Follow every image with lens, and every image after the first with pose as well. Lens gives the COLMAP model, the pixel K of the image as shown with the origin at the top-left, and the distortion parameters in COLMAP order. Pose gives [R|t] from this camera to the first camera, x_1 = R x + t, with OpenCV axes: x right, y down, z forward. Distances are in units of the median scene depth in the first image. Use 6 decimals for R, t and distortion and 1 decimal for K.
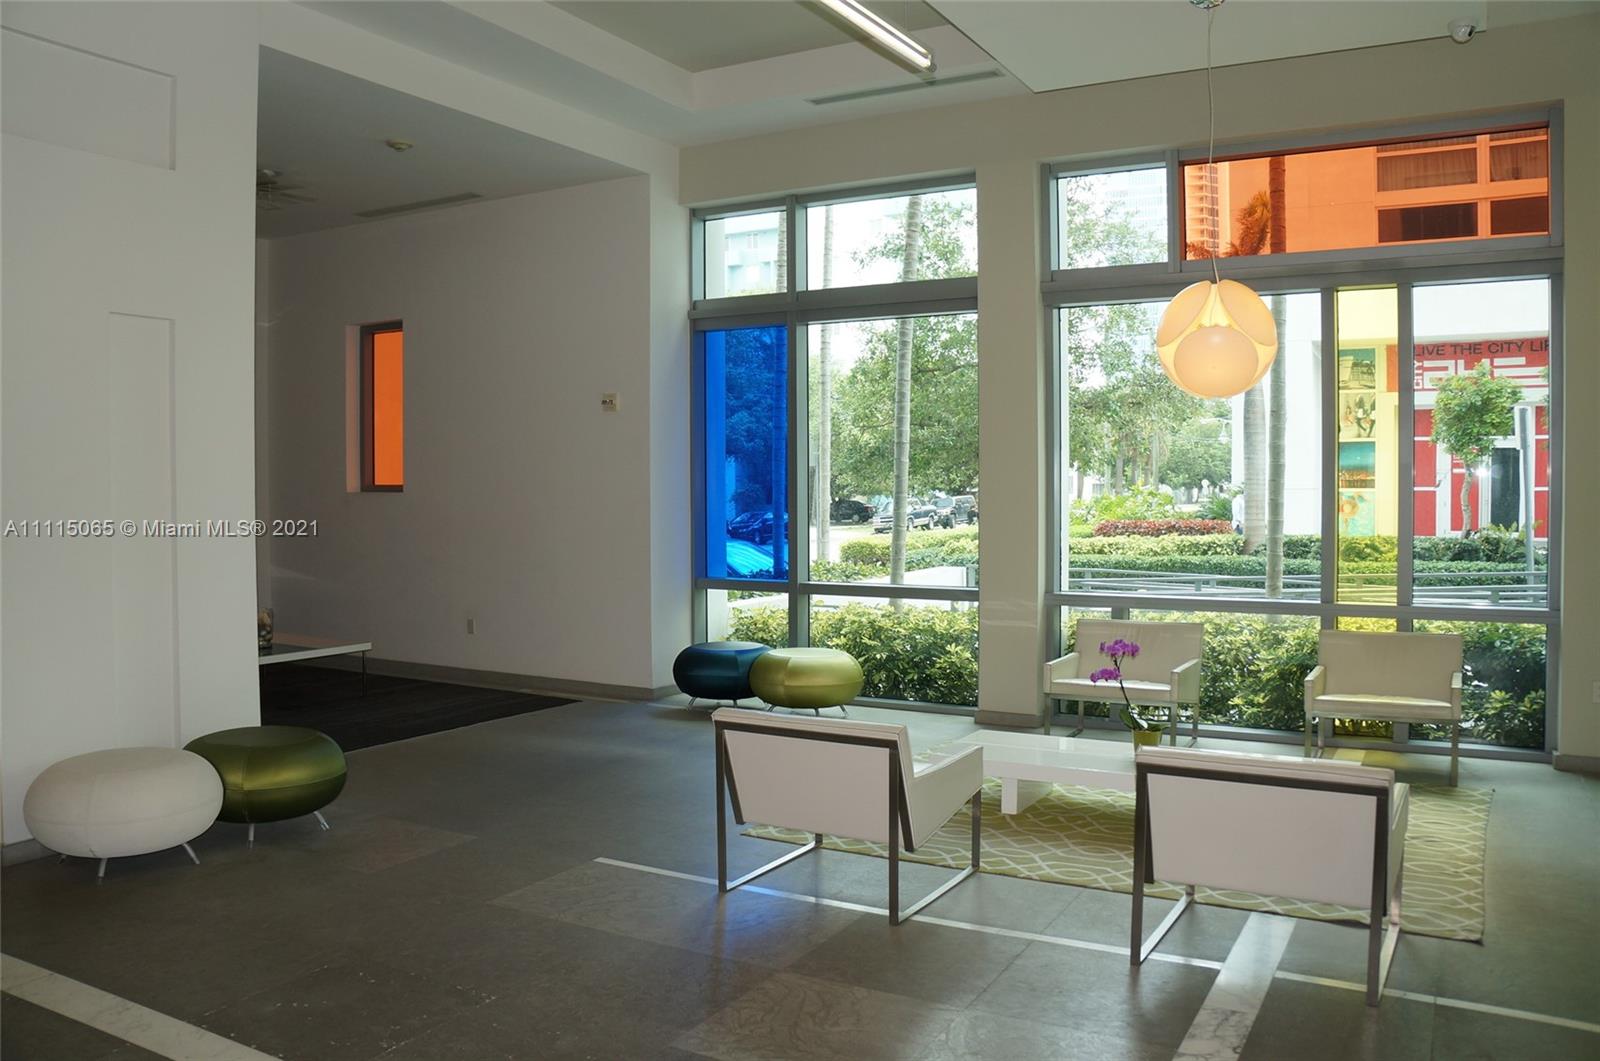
lens RADIAL K [[1253.2, 0, 797.9], [0, 1253.2, 524.0], [0, 0, 1]] dist [-0.182852, 0.129354]
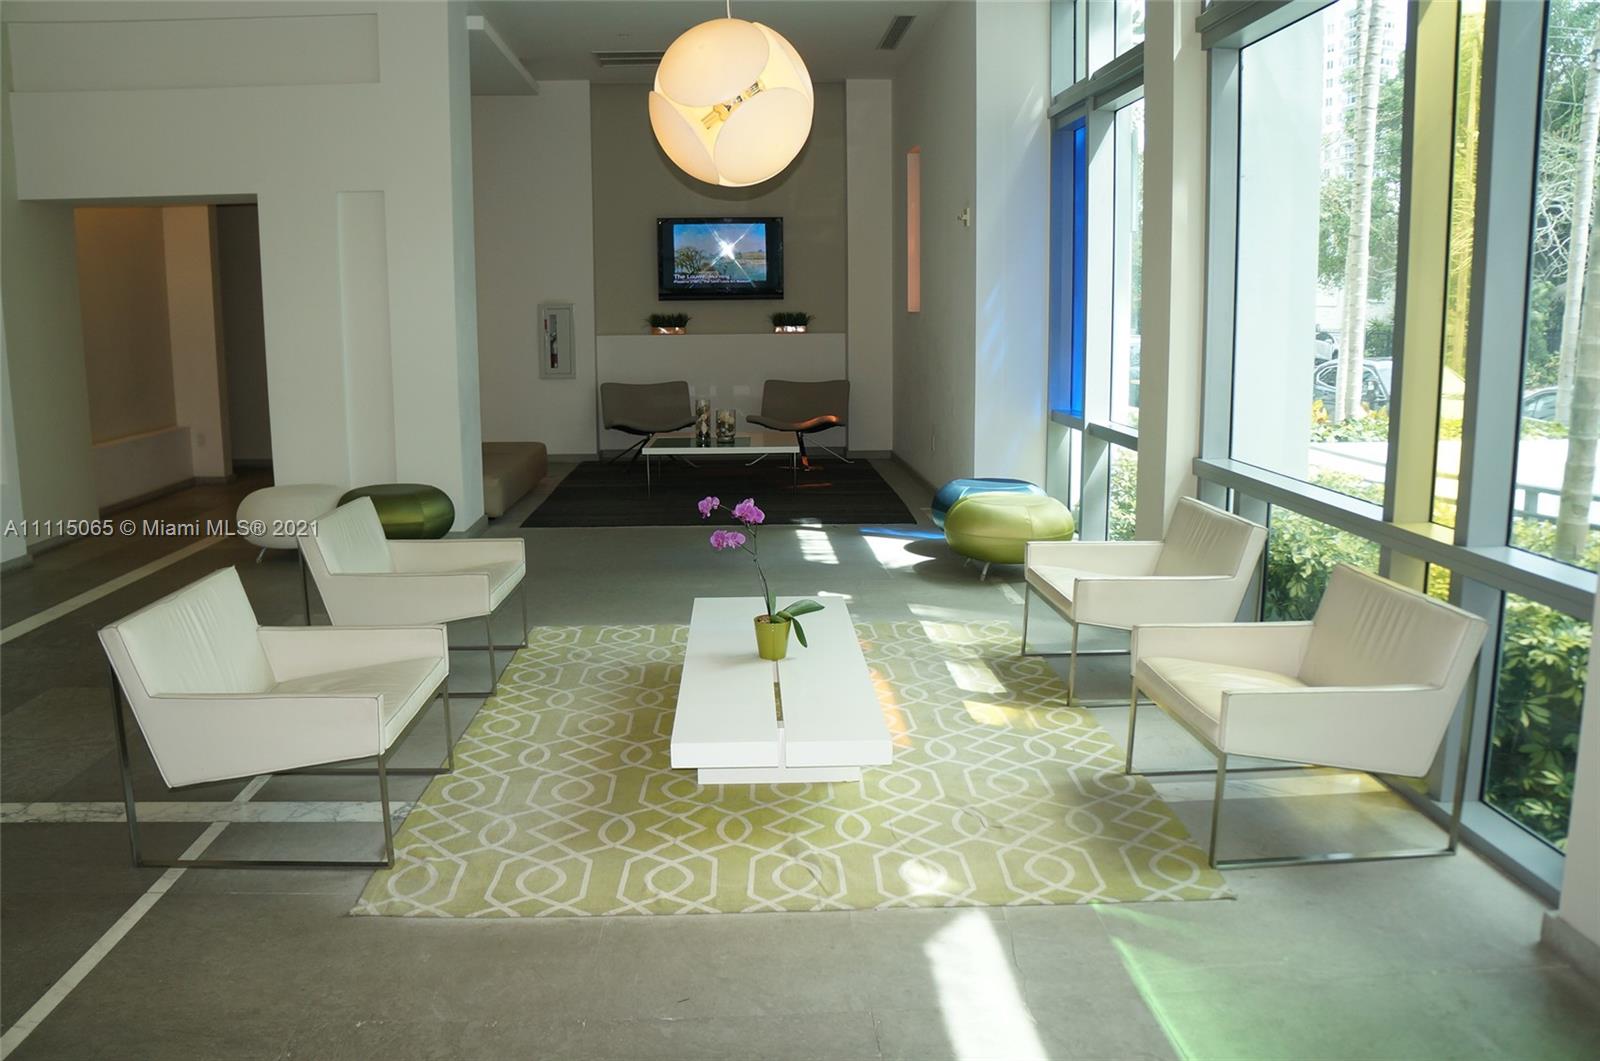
lens RADIAL K [[1253.2, 0, 791.0], [0, 1253.2, 534.3], [0, 0, 1]] dist [-0.182852, 0.129354]
pose [[0.528246, 0.147082, -0.836255, 1.025719], [-0.018121, 0.986611, 0.162081, -0.015298], [0.848898, -0.070465, 0.523839, 0.648781]]
